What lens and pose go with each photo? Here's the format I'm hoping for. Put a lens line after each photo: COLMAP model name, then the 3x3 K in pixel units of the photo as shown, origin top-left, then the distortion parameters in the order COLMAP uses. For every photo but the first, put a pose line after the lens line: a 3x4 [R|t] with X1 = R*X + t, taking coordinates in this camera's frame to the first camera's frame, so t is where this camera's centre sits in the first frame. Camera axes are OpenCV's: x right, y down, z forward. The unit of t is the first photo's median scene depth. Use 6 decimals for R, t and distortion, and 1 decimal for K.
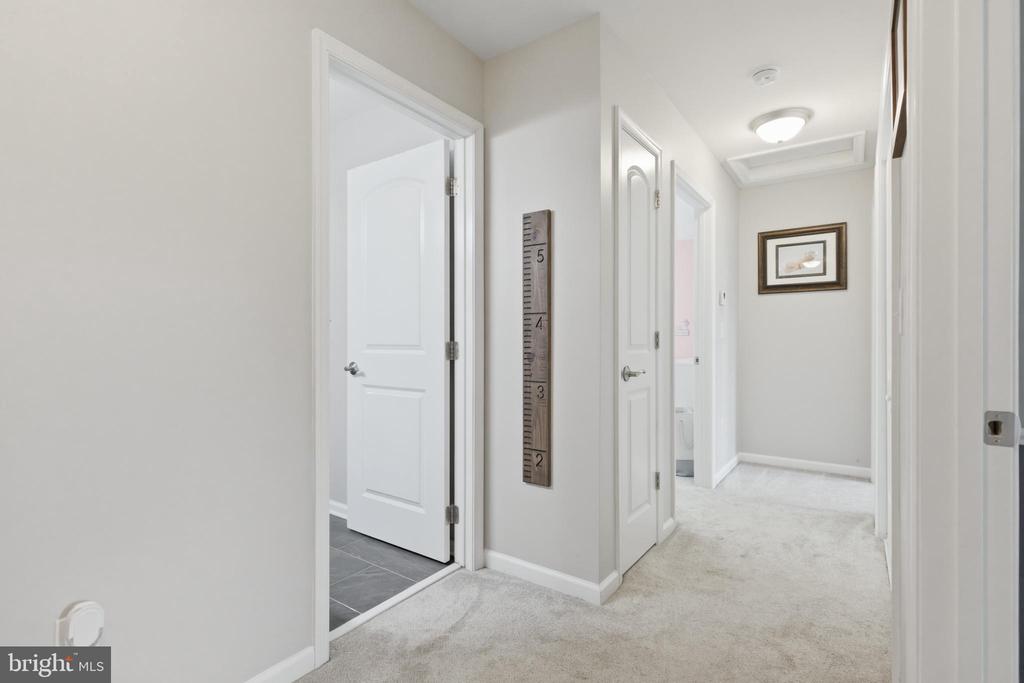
lens RADIAL K [[488.5, 0, 512.0], [0, 488.5, 341.5], [0, 0, 1]] dist [0.010255, -0.000616]
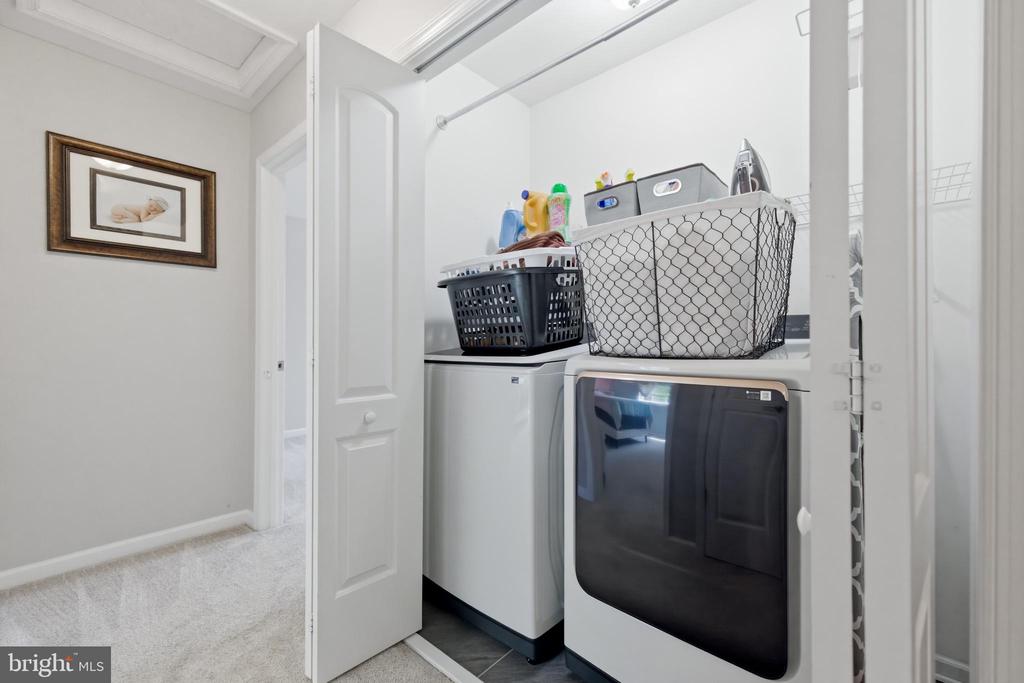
lens RADIAL K [[423.7, 0, 512.0], [0, 423.7, 341.5], [0, 0, 1]] dist [0.001365, 0.000510]
pose [[0.102090, -0.001723, 0.994774, 0.220544], [0.002211, 0.999996, 0.001505, 0.000283], [-0.994773, 0.002046, 0.102094, 0.965773]]
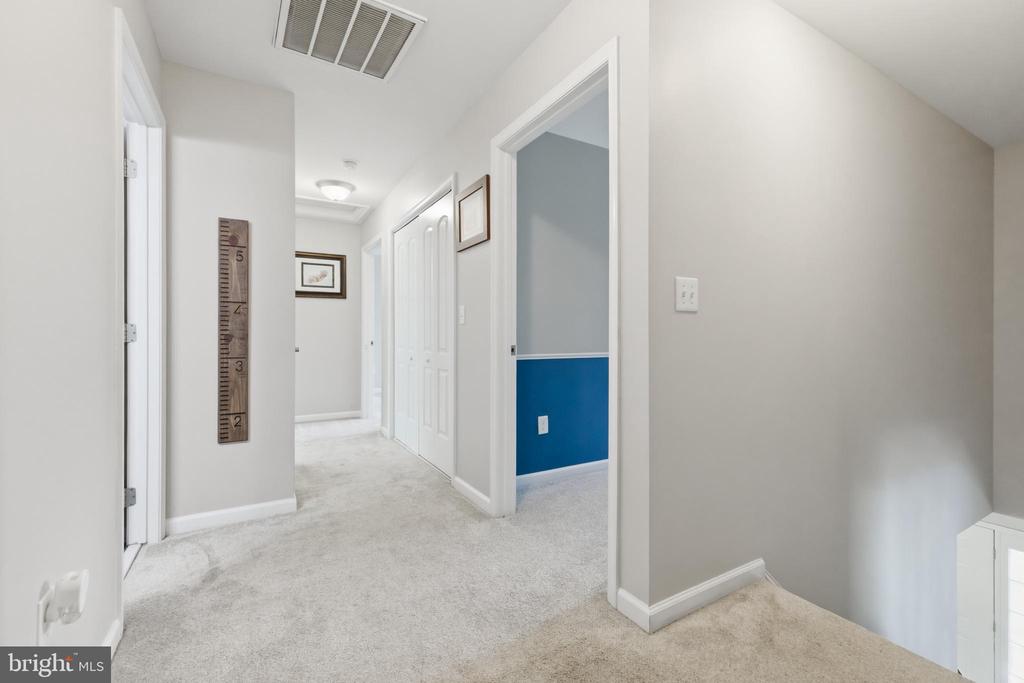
lens RADIAL K [[423.7, 0, 512.0], [0, 423.7, 341.5], [0, 0, 1]] dist [0.001365, 0.000510]
pose [[0.413313, -0.011839, 0.910512, -0.622992], [0.002731, 0.999927, 0.011761, 0.029955], [-0.910585, -0.002374, 0.413315, -0.074160]]
